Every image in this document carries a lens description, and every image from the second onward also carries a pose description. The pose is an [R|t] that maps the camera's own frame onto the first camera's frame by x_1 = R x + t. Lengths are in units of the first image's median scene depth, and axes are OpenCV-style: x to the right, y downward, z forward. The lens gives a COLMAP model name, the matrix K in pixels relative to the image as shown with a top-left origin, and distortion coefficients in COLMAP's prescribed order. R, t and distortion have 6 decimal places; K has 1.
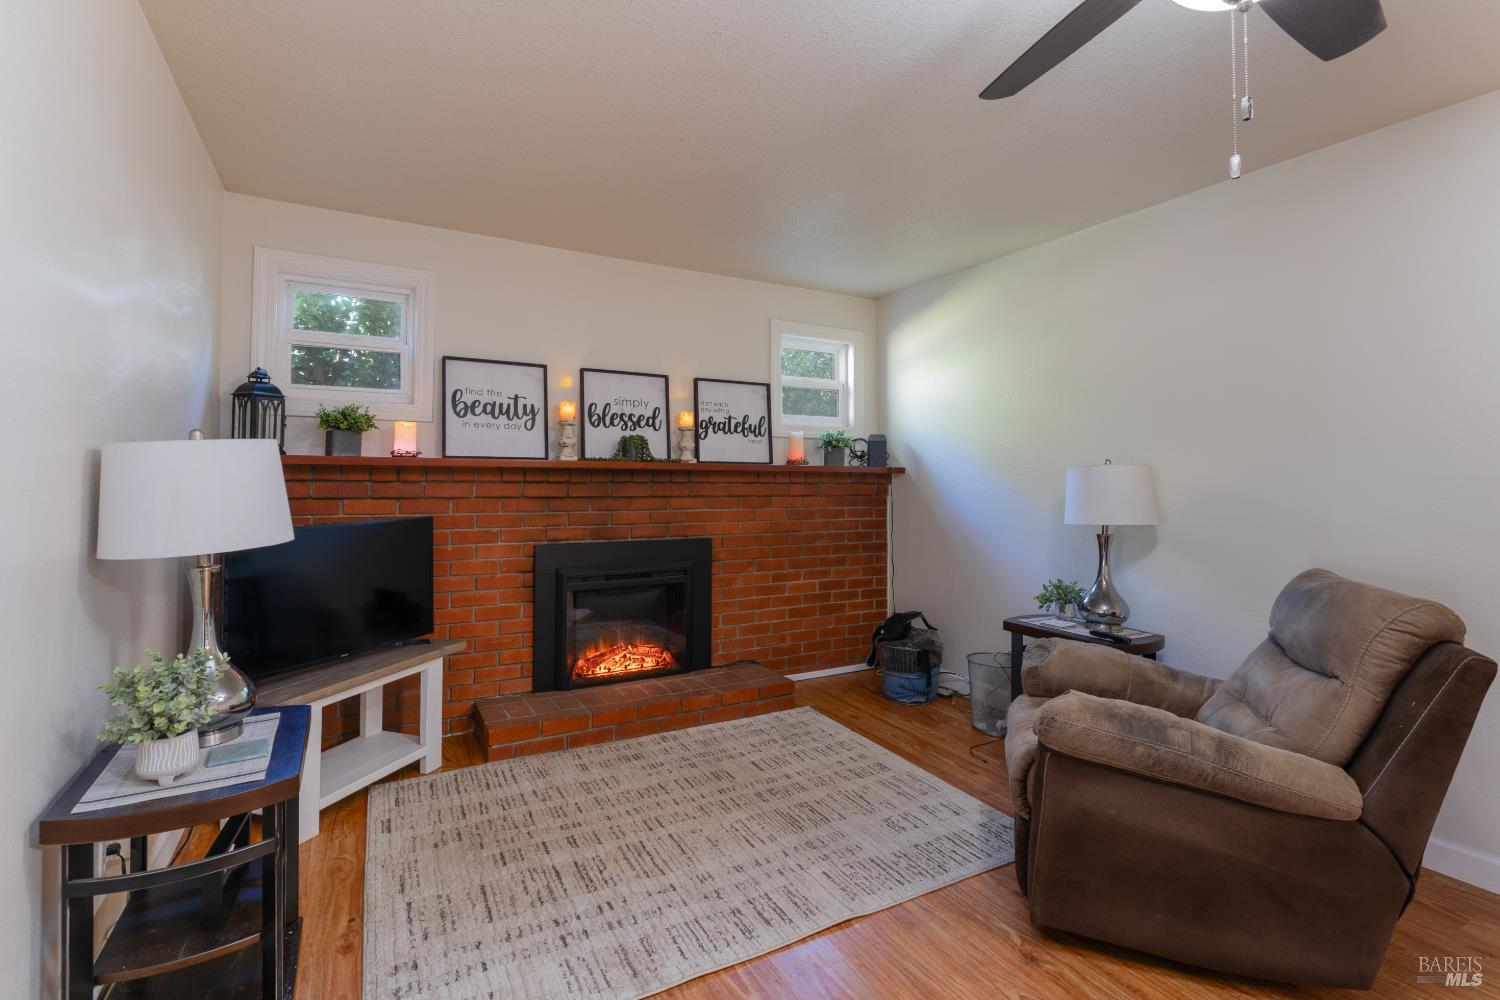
lens RADIAL K [[697.9, 0, 747.6], [0, 697.9, 474.8], [0, 0, 1]] dist [0.000967, -0.000108]
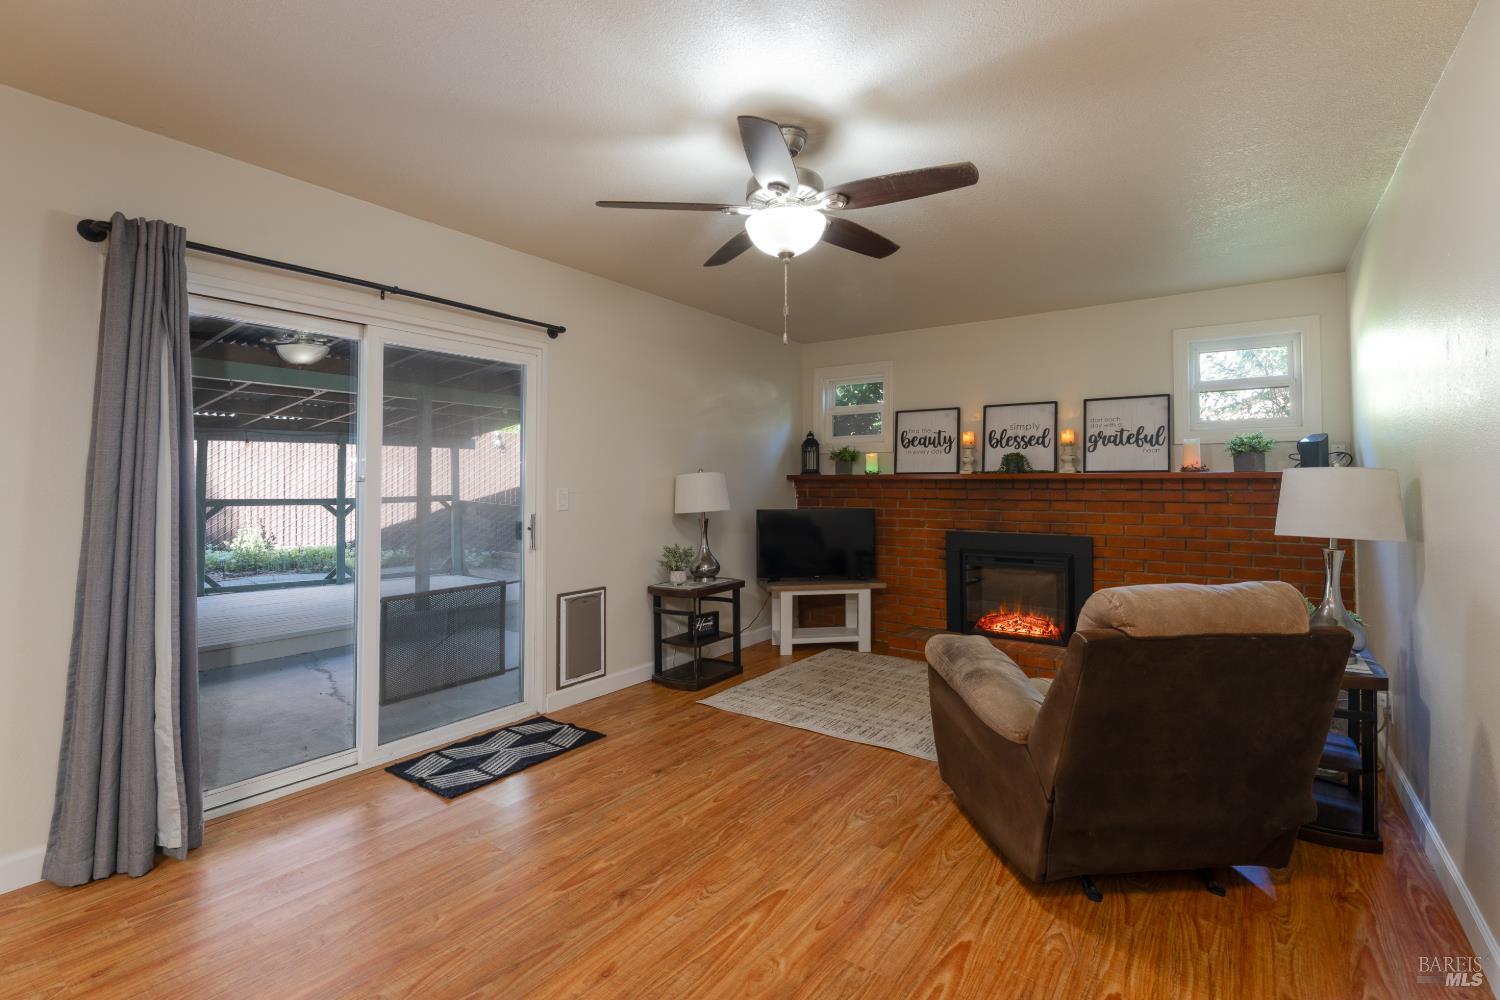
lens RADIAL K [[683.5, 0, 750.0], [0, 683.5, 500.0], [0, 0, 1]] dist [0.000922, -0.000037]
pose [[0.434211, 0.014129, -0.900700, 0.779903], [0.007694, 0.999782, 0.019393, 0.003072], [0.900778, -0.015350, 0.434008, -0.004195]]
